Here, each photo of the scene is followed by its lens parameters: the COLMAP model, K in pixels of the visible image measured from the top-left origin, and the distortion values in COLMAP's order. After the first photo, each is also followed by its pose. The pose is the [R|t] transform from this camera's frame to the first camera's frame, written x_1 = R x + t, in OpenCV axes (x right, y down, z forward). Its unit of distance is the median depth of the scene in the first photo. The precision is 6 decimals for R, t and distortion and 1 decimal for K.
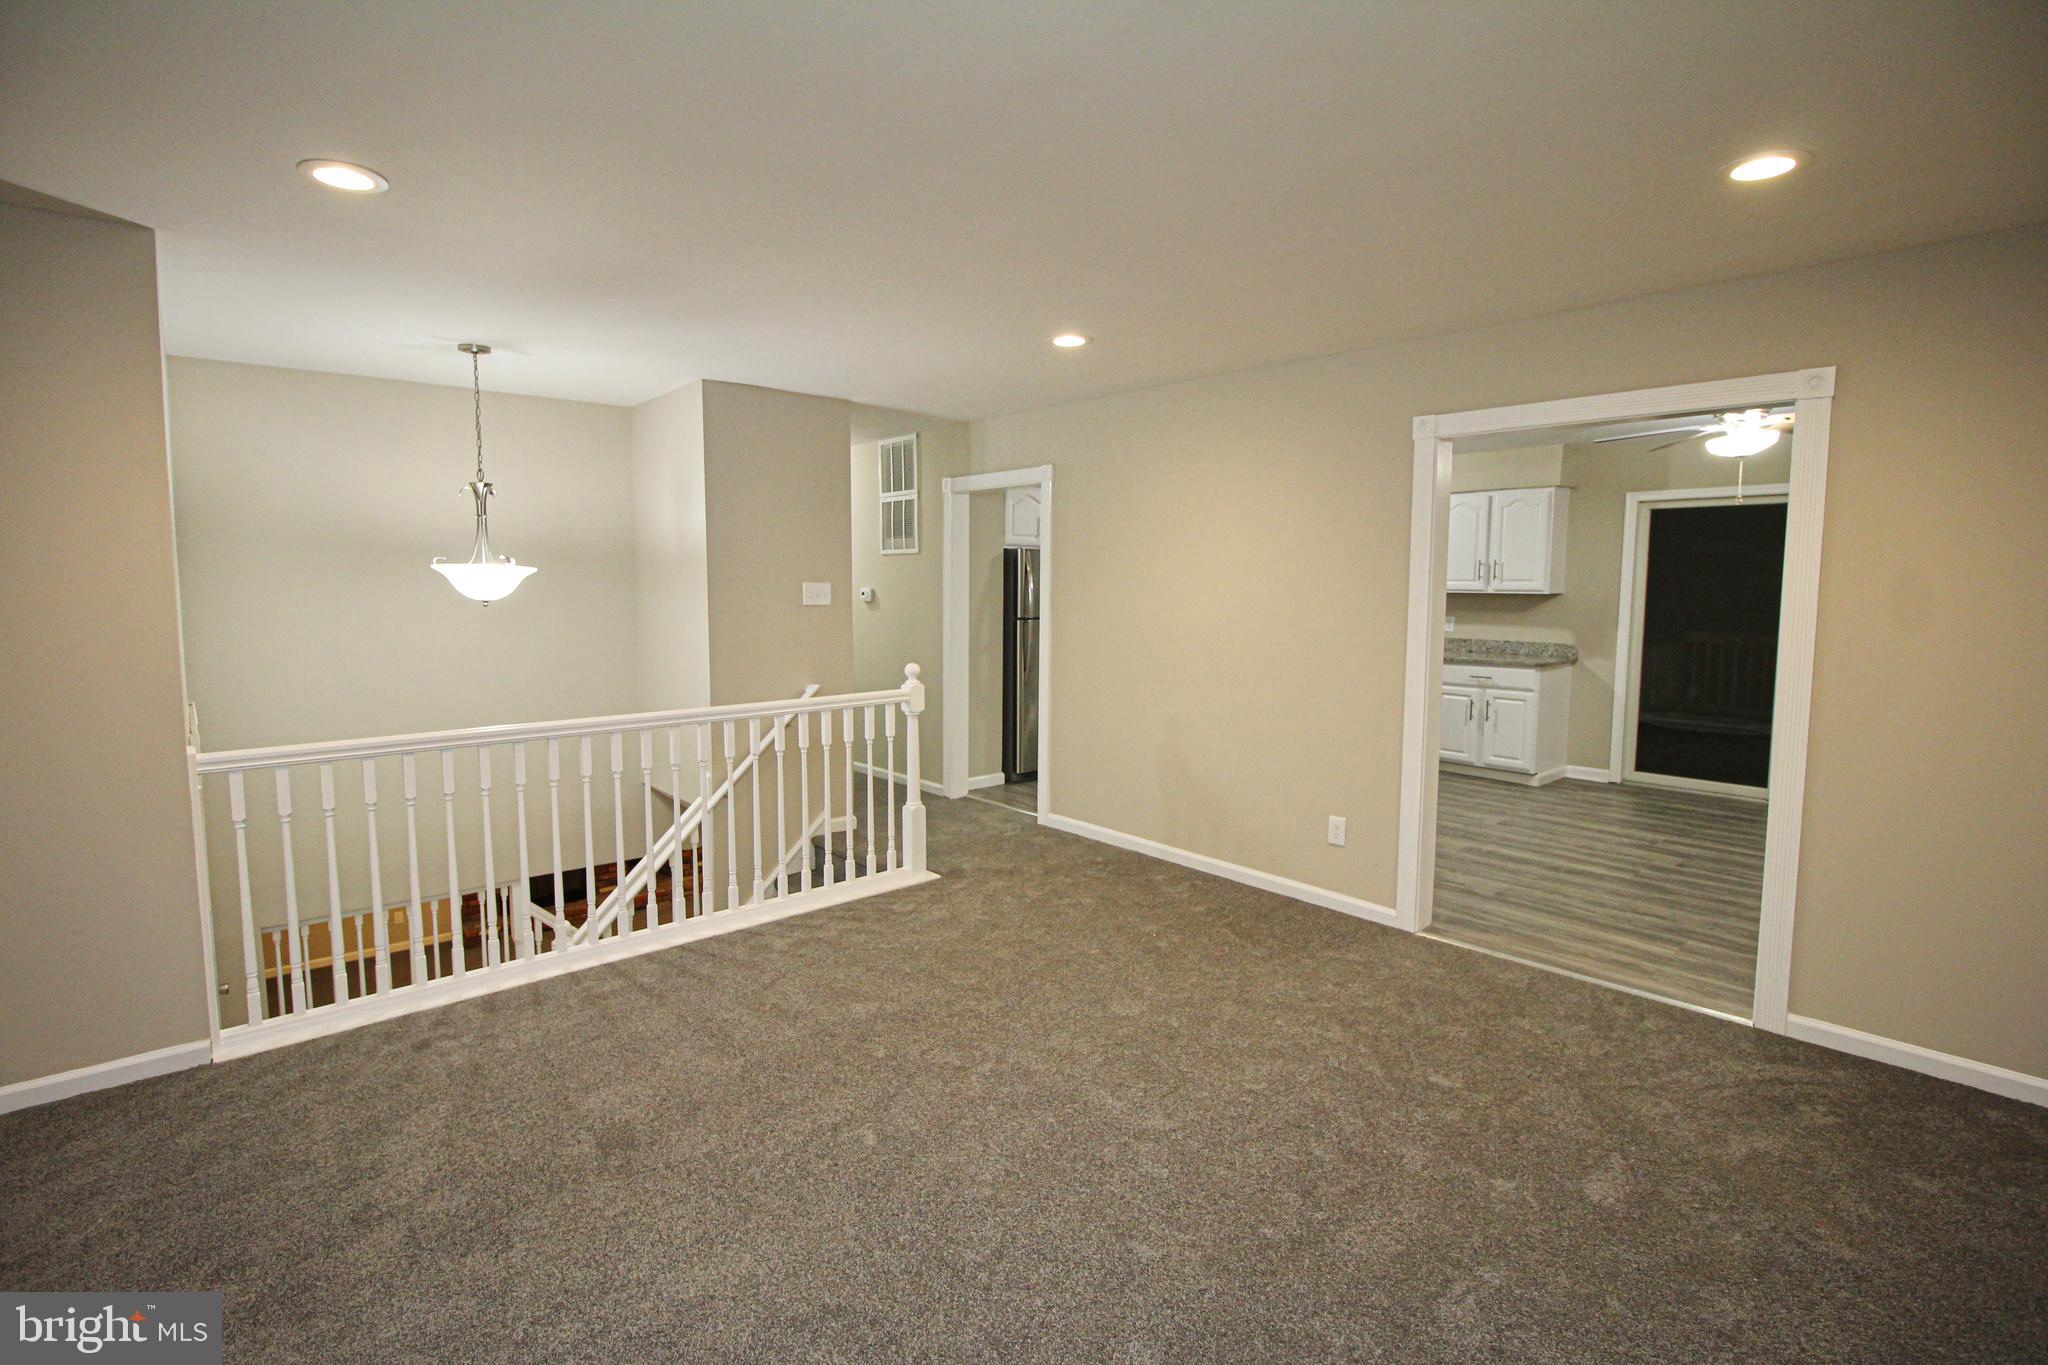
lens RADIAL K [[946.4, 0, 1021.6], [0, 946.4, 663.5], [0, 0, 1]] dist [0.001476, -0.014489]
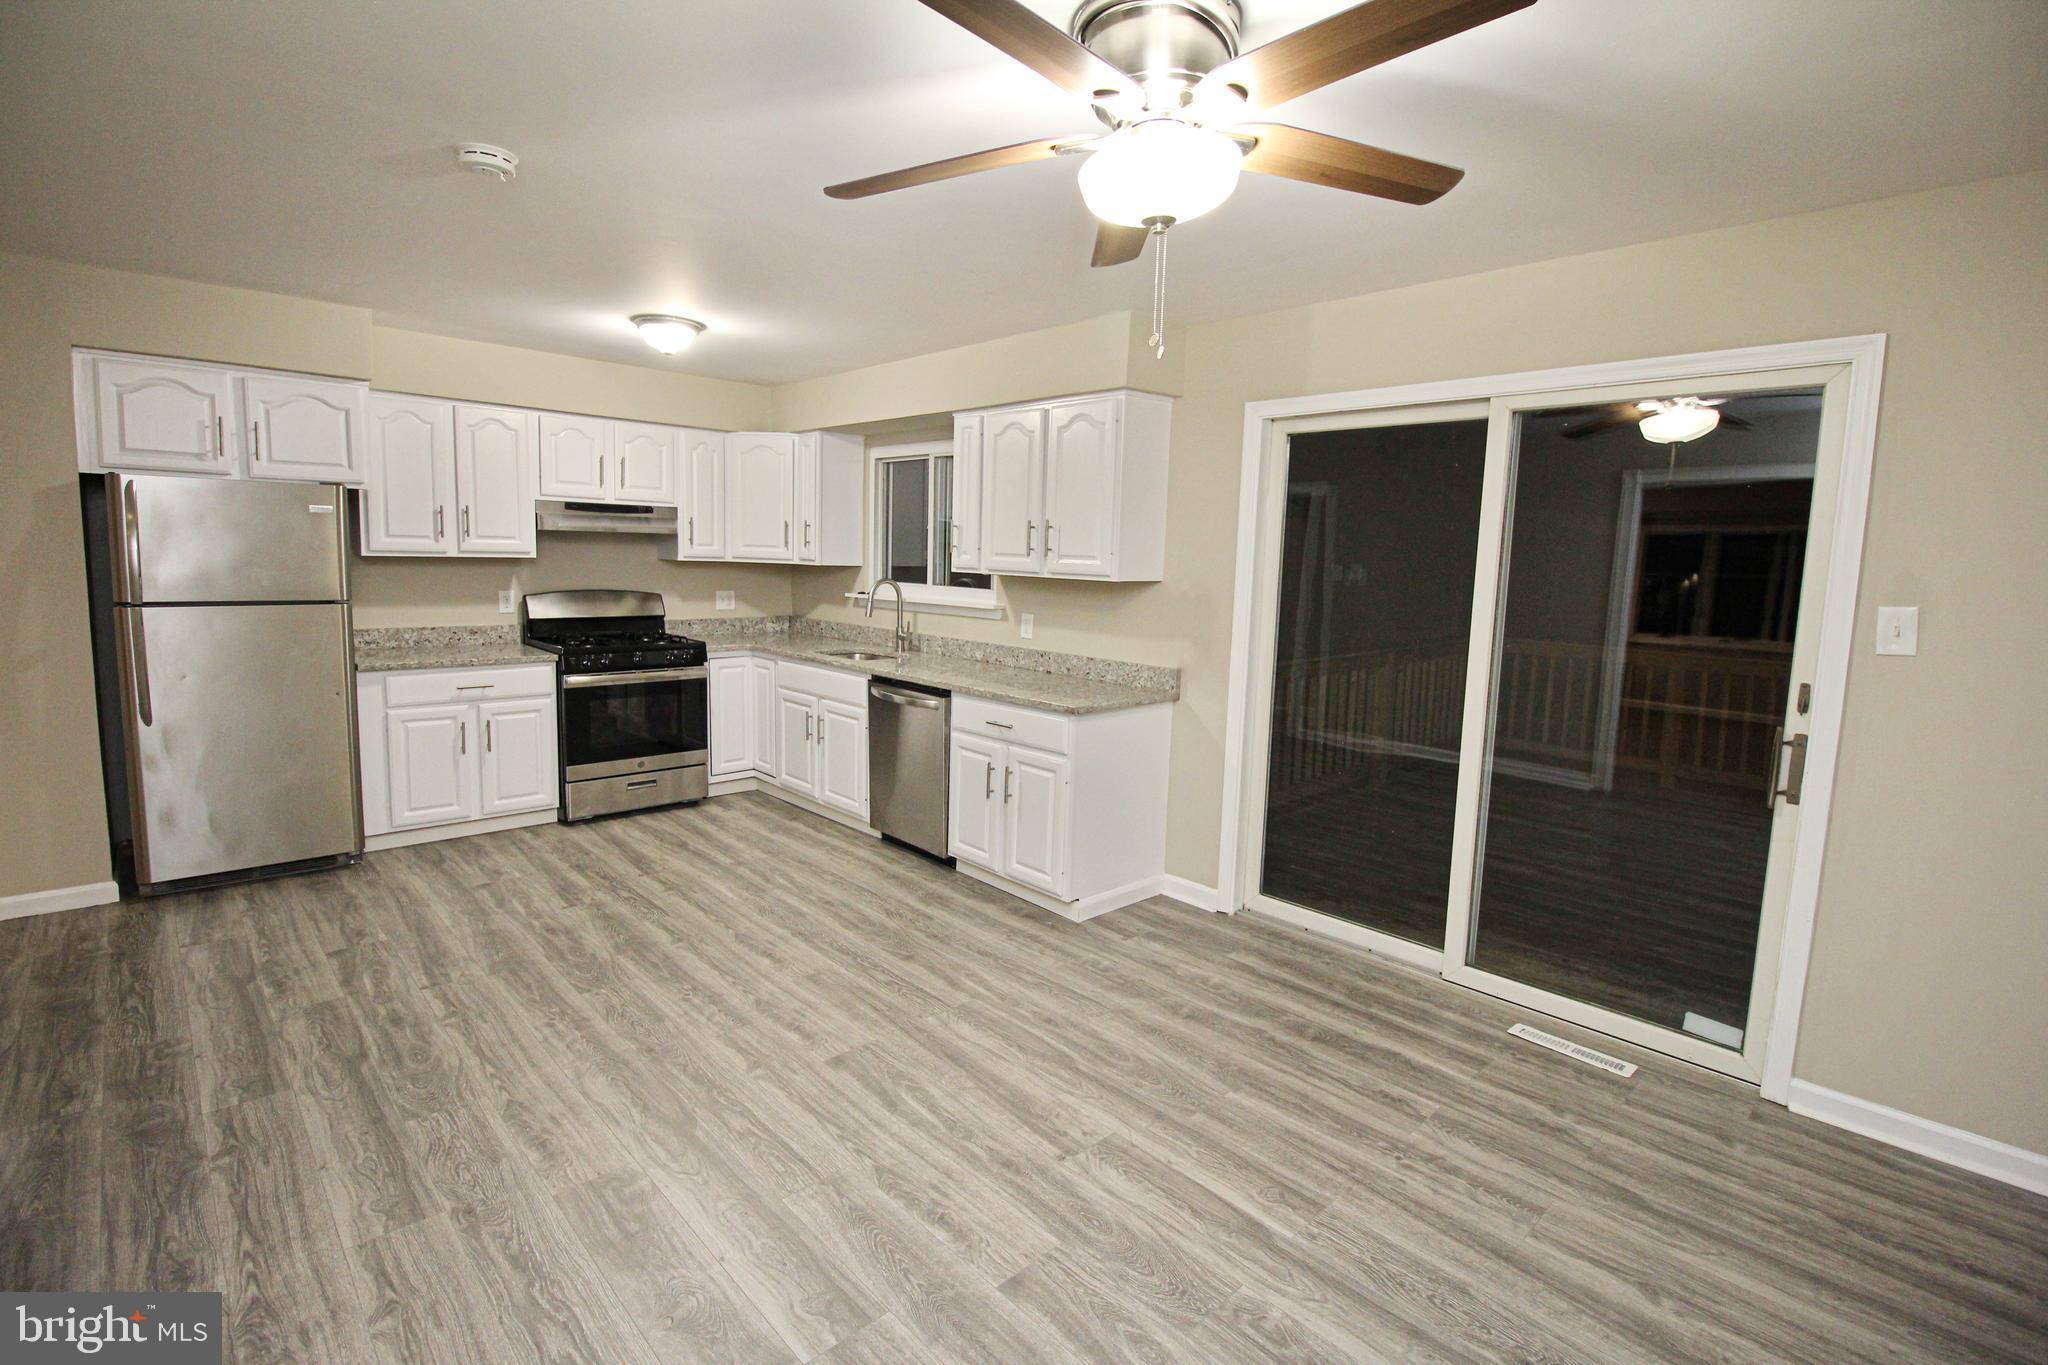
lens RADIAL K [[946.4, 0, 1021.6], [0, 946.4, 663.5], [0, 0, 1]] dist [0.001476, -0.014489]
pose [[0.999227, 0.021184, 0.033110, 0.728504], [-0.022119, 0.999359, 0.028150, -0.059135], [-0.032493, -0.028861, 0.999055, 0.655881]]
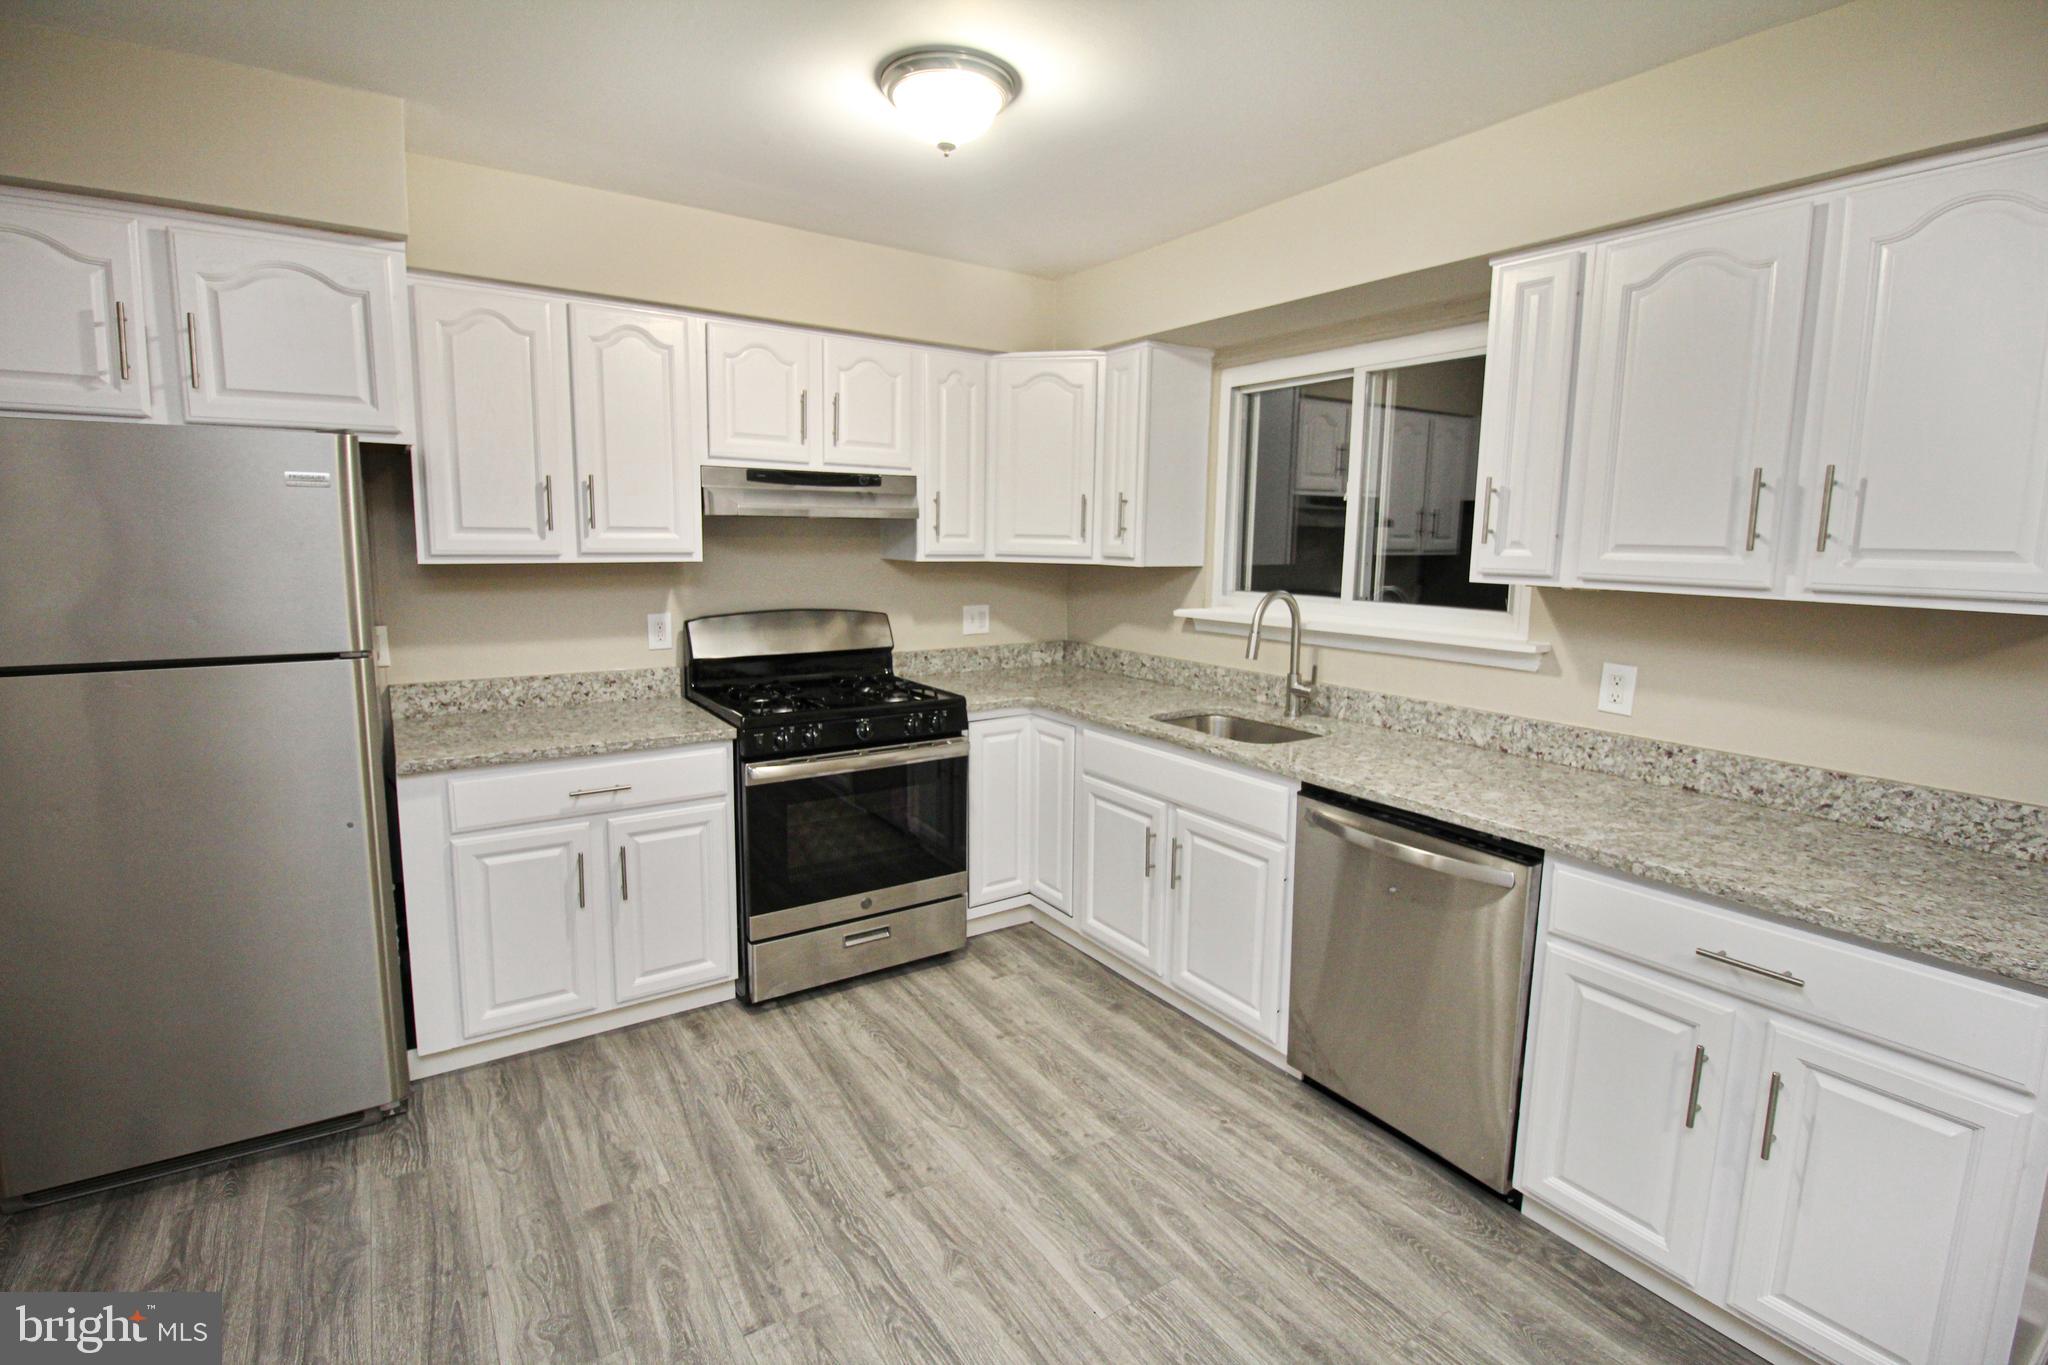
lens RADIAL K [[946.4, 0, 1021.6], [0, 946.4, 663.5], [0, 0, 1]] dist [0.001476, -0.014489]
pose [[0.991047, 0.027143, -0.130729, 0.511291], [-0.021215, 0.998692, 0.046528, -0.102387], [0.131821, -0.043338, 0.990326, 1.140621]]
